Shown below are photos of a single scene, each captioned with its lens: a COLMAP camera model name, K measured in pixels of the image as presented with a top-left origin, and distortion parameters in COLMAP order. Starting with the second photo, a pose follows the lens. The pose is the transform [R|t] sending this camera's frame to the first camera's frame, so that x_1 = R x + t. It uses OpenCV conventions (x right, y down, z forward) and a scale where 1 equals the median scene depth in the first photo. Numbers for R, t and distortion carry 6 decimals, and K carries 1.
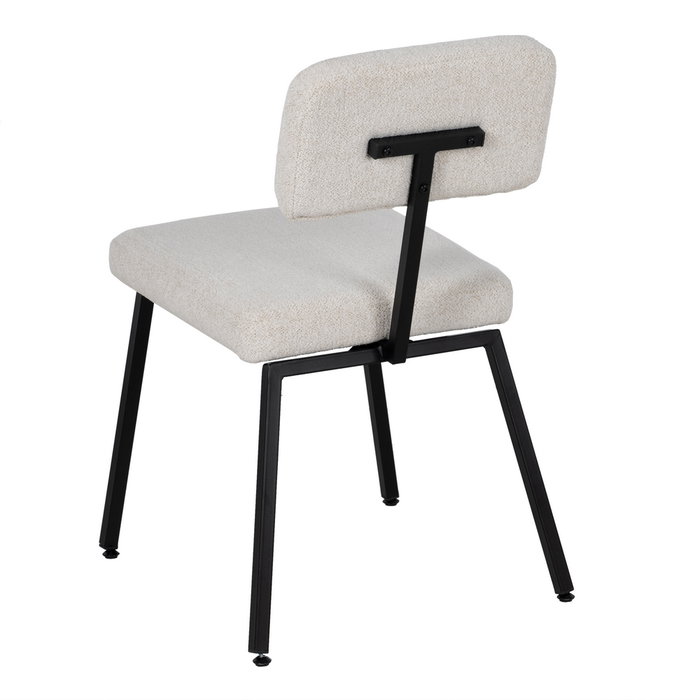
lens RADIAL K [[3650.9, 0, 388.9], [0, 3650.9, 331.6], [0, 0, 1]] dist [0.560188, 0.000000]
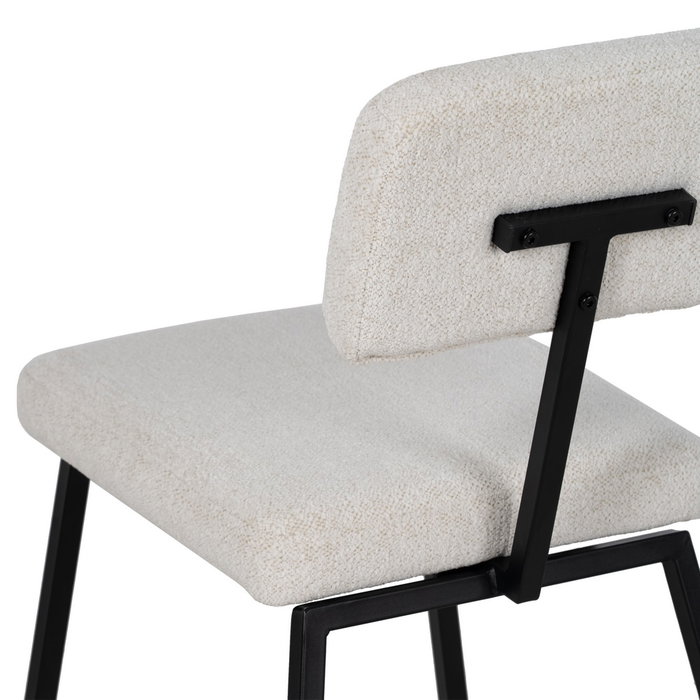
lens RADIAL K [[3650.9, 0, 304.6], [0, 3650.9, 379.5], [0, 0, 1]] dist [0.560188, 0.000000]
pose [[0.999917, -0.001947, 0.012732, -0.040342], [0.001744, 0.999872, 0.015901, -0.036000], [-0.012761, -0.015878, 0.999793, 0.438762]]
